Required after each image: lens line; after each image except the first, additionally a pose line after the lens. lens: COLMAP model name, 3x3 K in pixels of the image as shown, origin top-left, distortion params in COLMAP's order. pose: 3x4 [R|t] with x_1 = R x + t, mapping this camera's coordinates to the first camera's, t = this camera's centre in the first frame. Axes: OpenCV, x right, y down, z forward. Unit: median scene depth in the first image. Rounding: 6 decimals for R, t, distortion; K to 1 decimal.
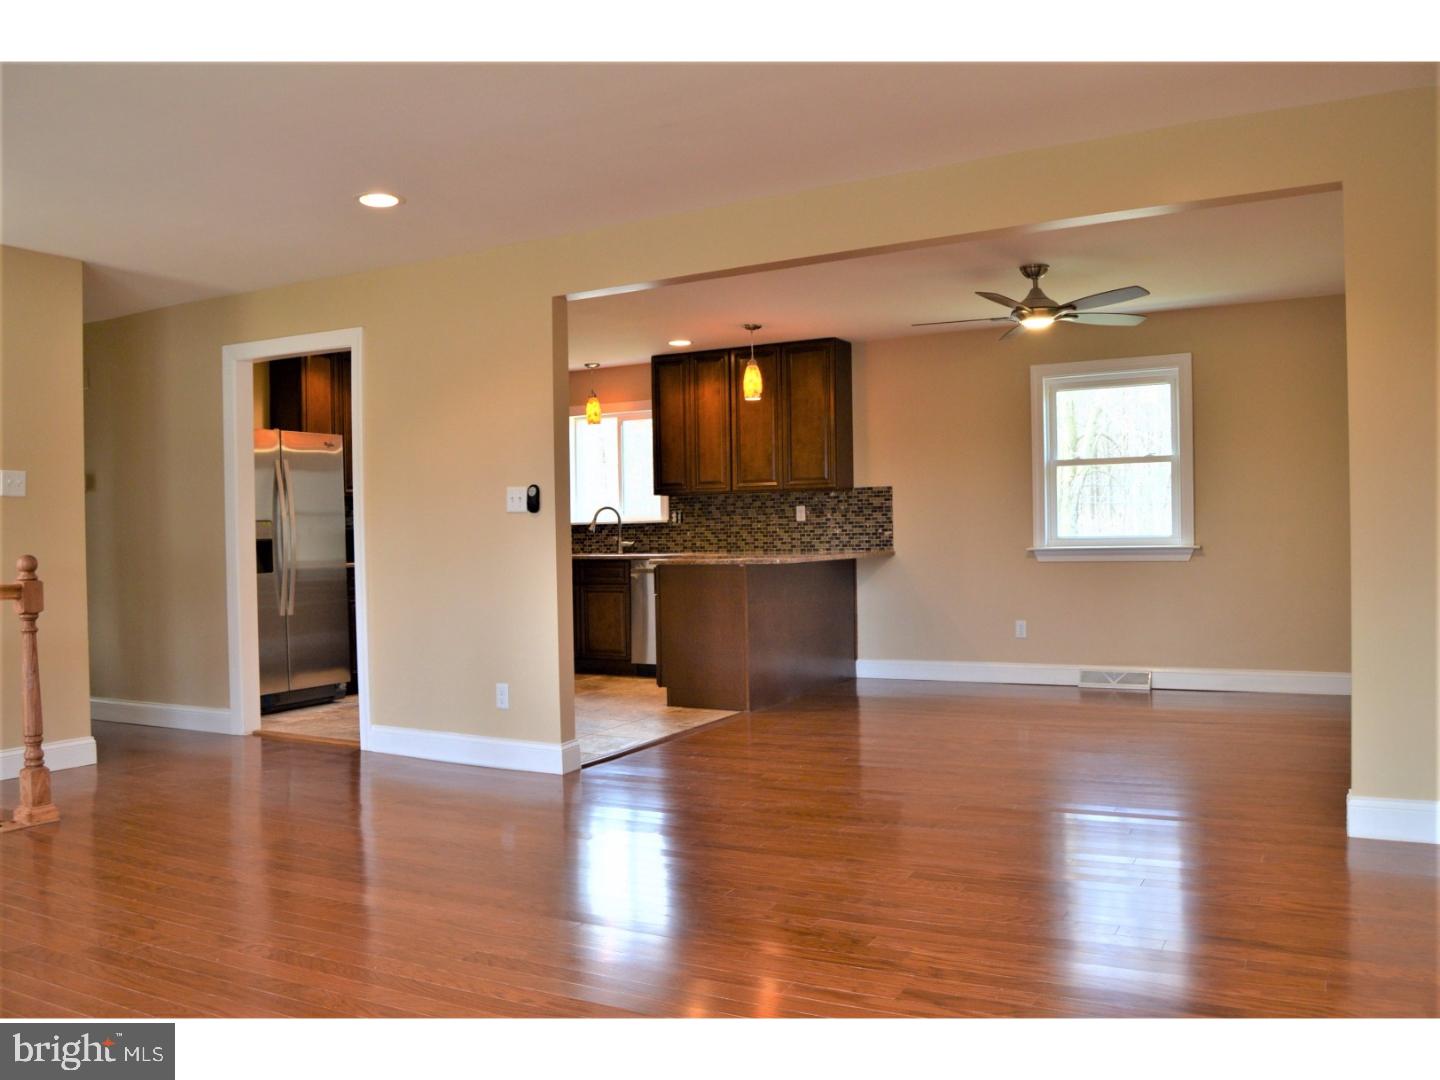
lens RADIAL K [[1155.7, 0, 720.1], [0, 1155.7, 537.0], [0, 0, 1]] dist [-0.089253, 0.013736]
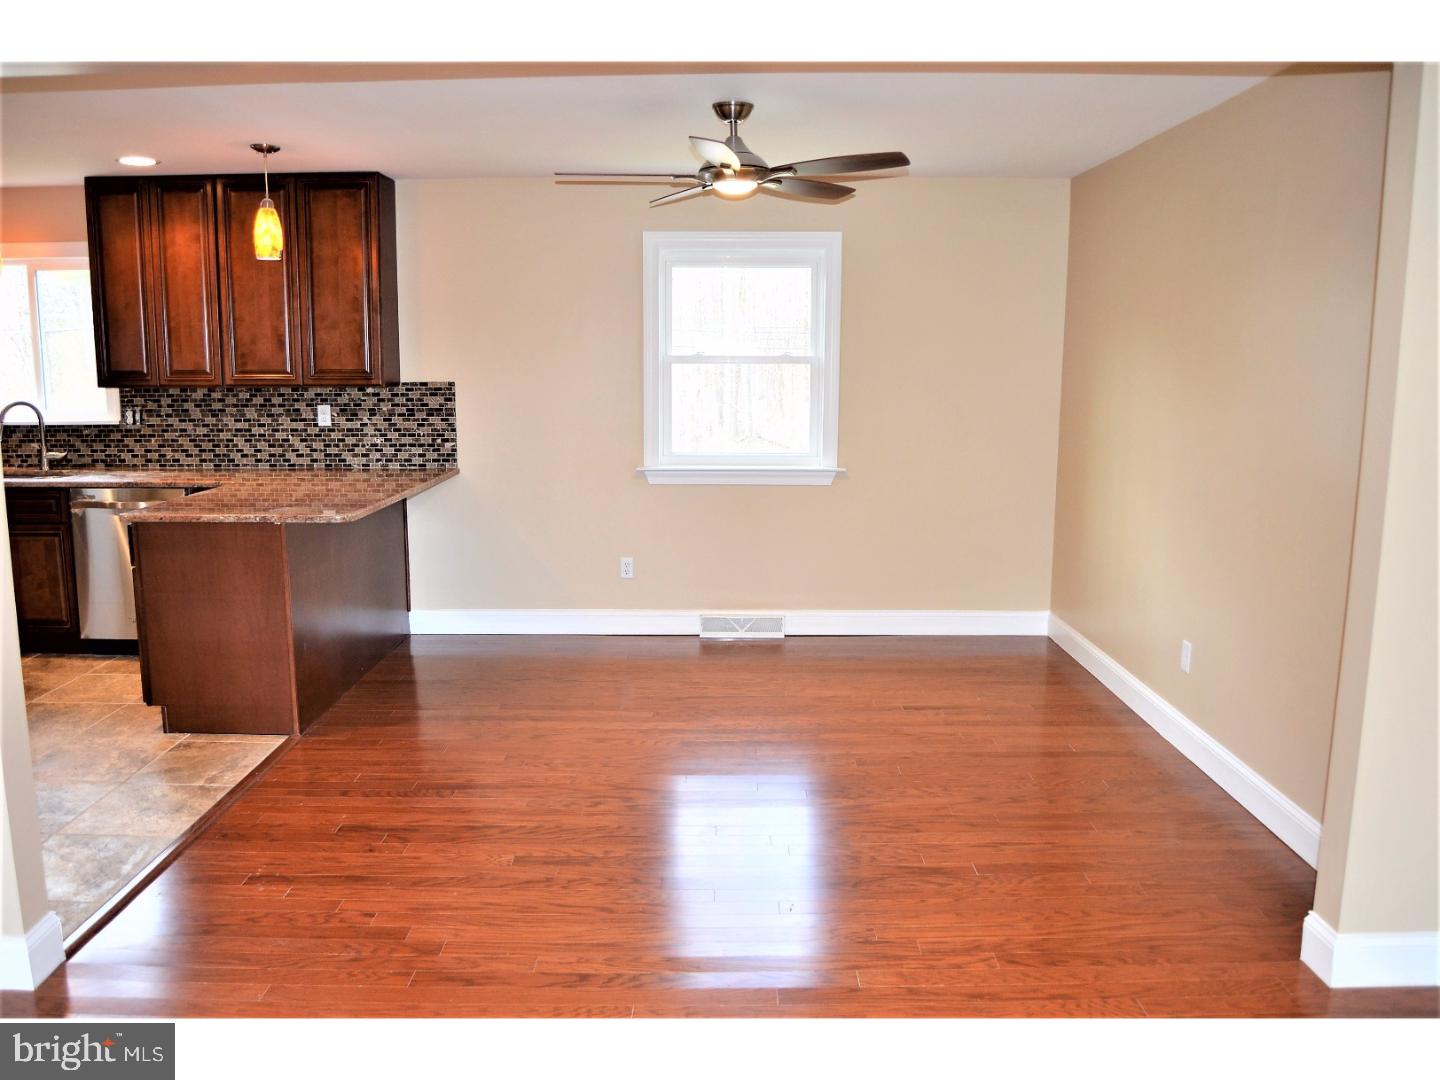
lens RADIAL K [[1155.7, 0, 725.6], [0, 1155.7, 547.4], [0, 0, 1]] dist [-0.089253, 0.013736]
pose [[0.879999, -0.054847, 0.471798, -0.052067], [-0.018582, 0.988575, 0.149582, -0.051487], [-0.474612, -0.140399, 0.868925, 0.250941]]
